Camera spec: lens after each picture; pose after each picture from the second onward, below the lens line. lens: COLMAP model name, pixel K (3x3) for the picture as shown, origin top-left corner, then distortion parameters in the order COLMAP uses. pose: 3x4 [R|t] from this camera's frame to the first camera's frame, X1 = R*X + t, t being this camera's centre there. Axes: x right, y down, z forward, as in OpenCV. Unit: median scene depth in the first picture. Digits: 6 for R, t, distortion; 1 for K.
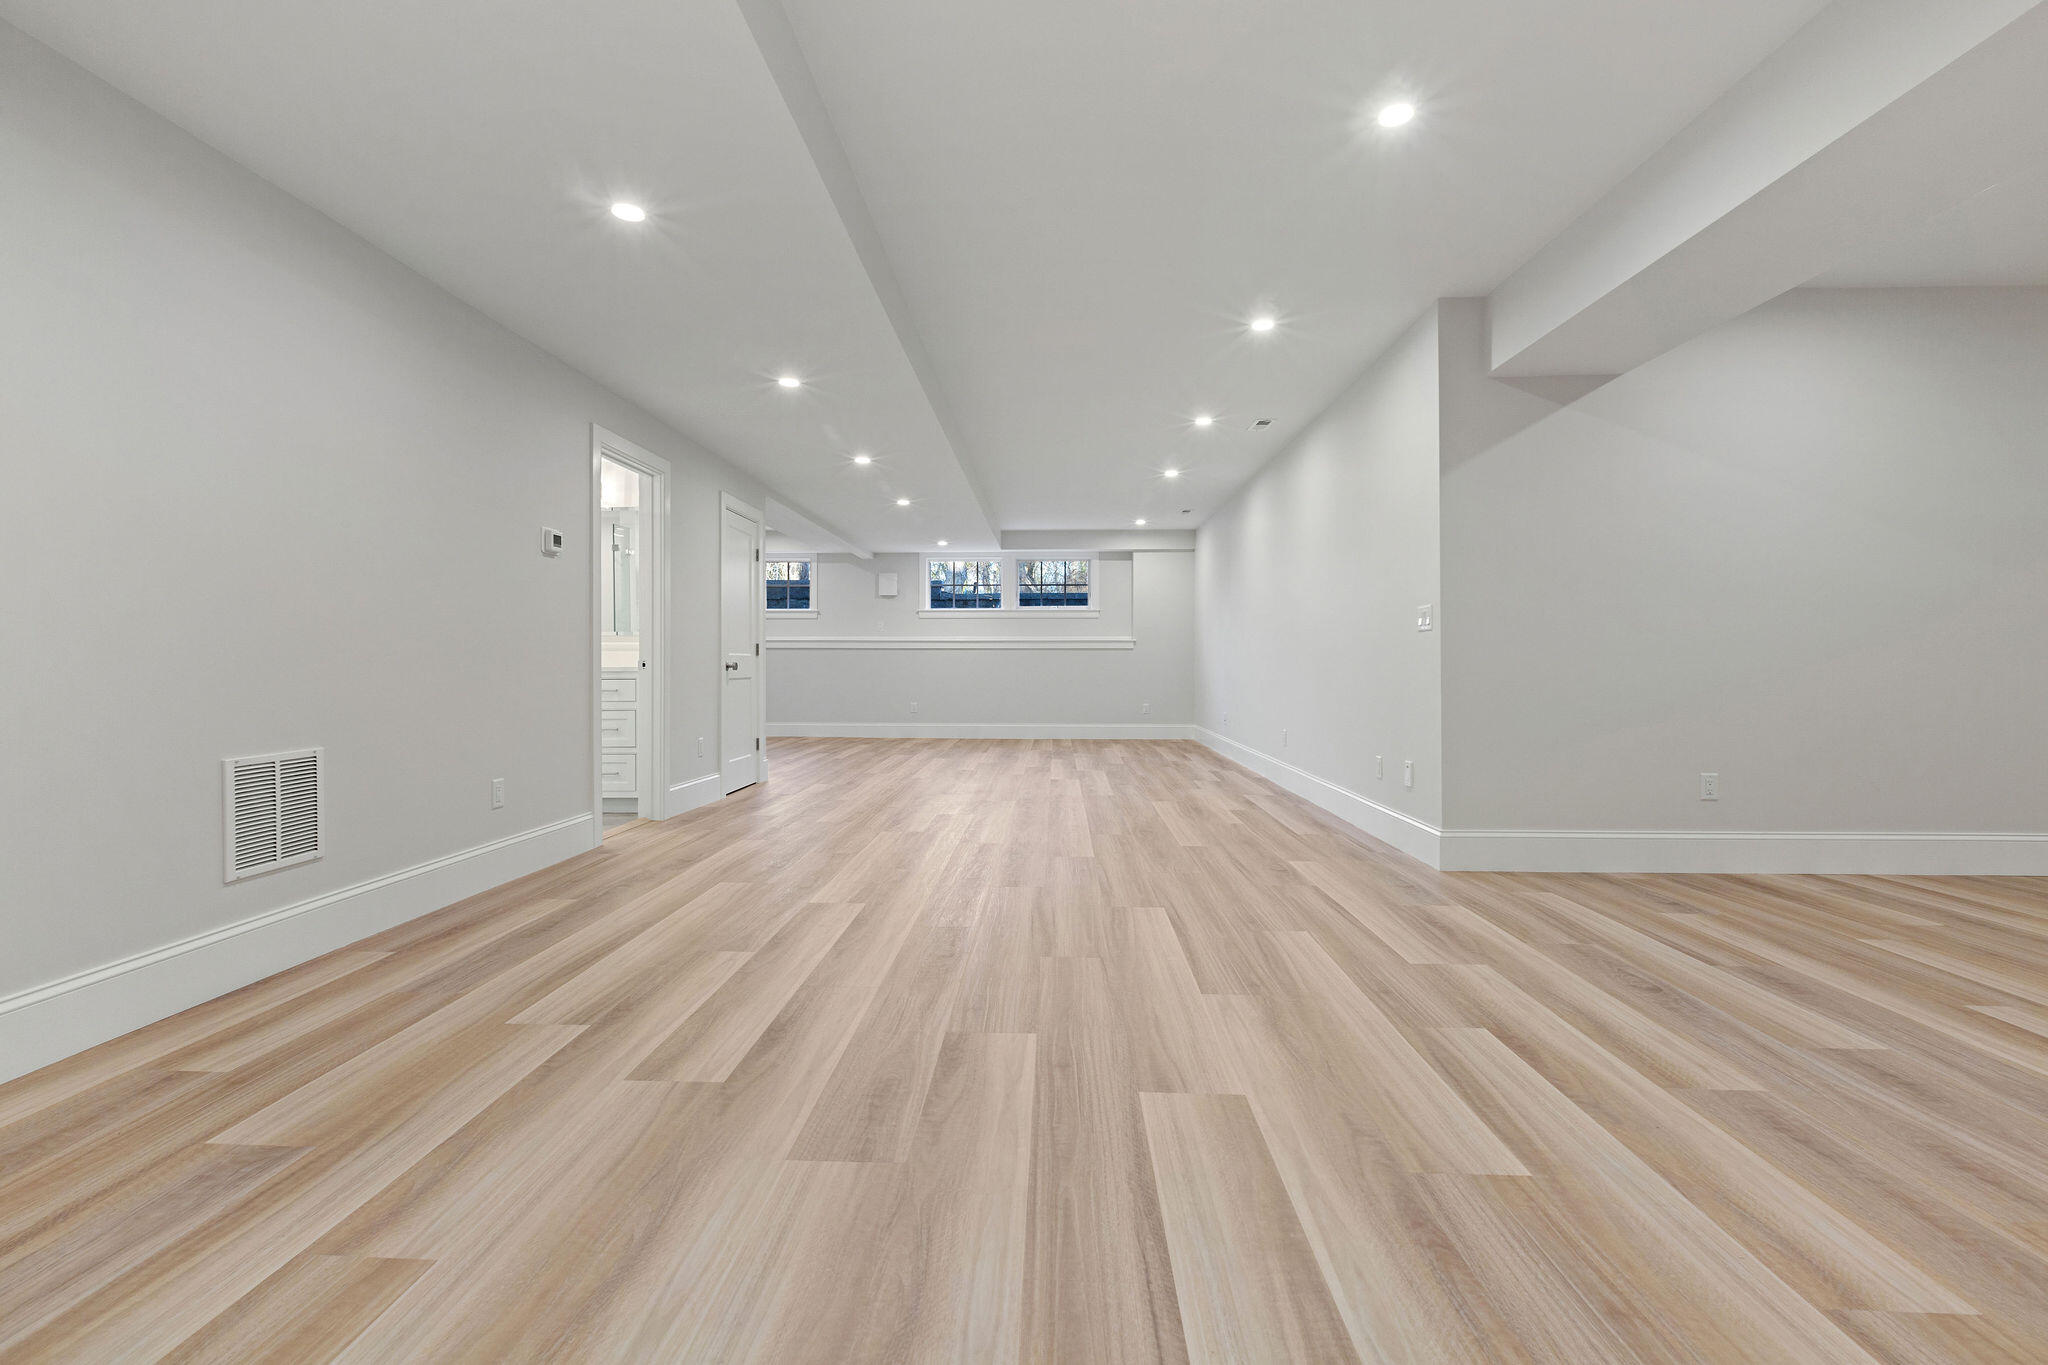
lens RADIAL K [[924.5, 0, 1035.4], [0, 924.5, 677.0], [0, 0, 1]] dist [0.003036, 0.000088]
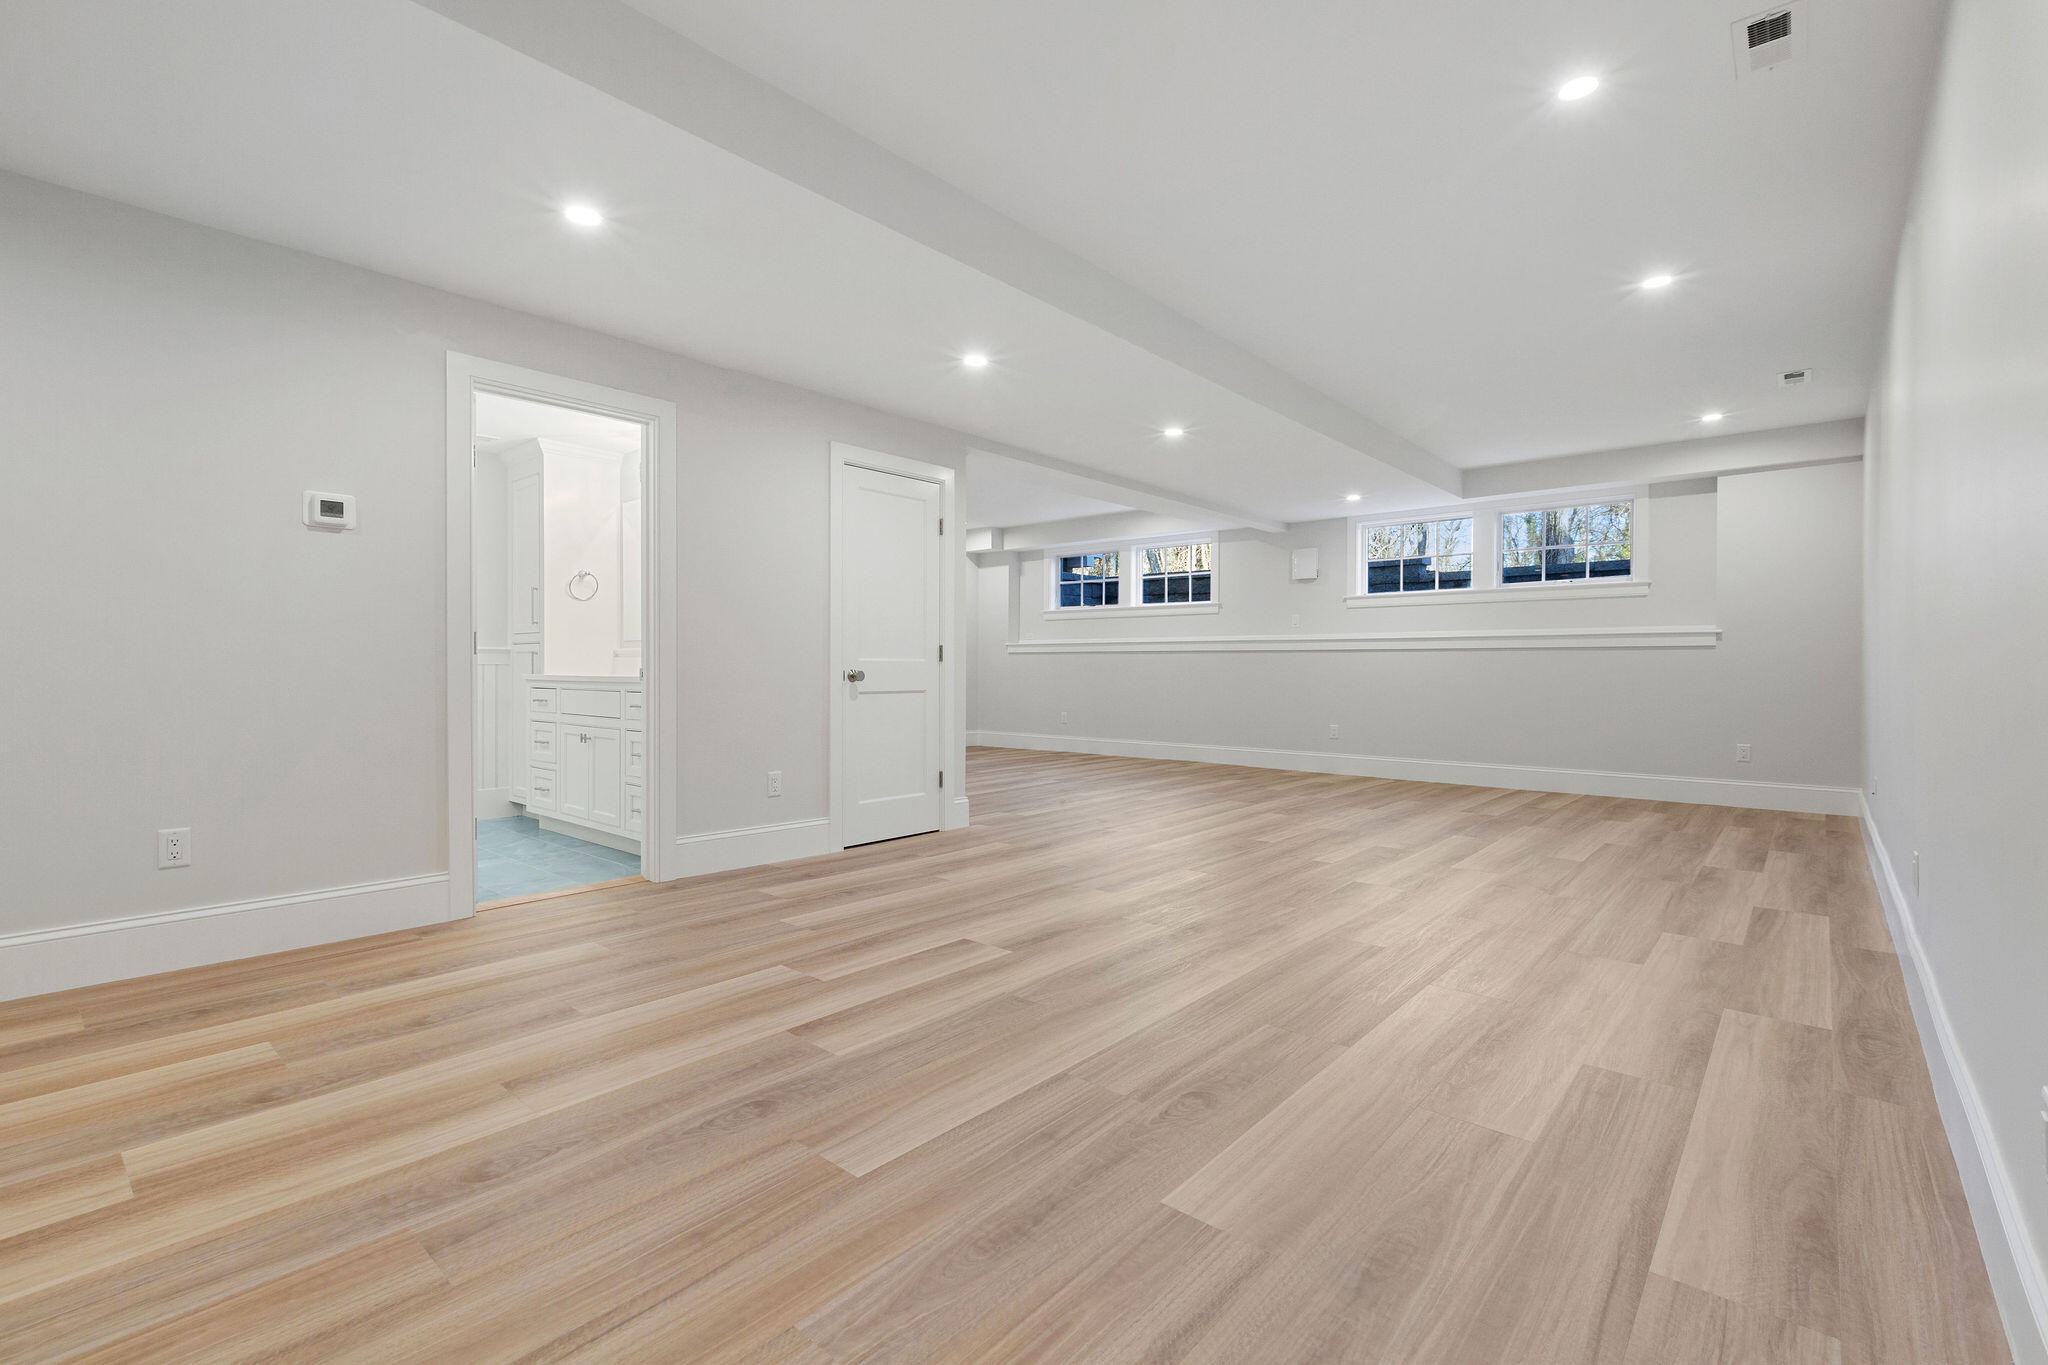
lens RADIAL K [[924.5, 0, 1012.8], [0, 924.5, 675.0], [0, 0, 1]] dist [0.003036, 0.000088]
pose [[0.766196, 0.007604, -0.642563, 0.140256], [-0.011906, 0.999926, -0.002363, -0.006651], [0.642497, 0.009461, 0.766230, 0.285396]]
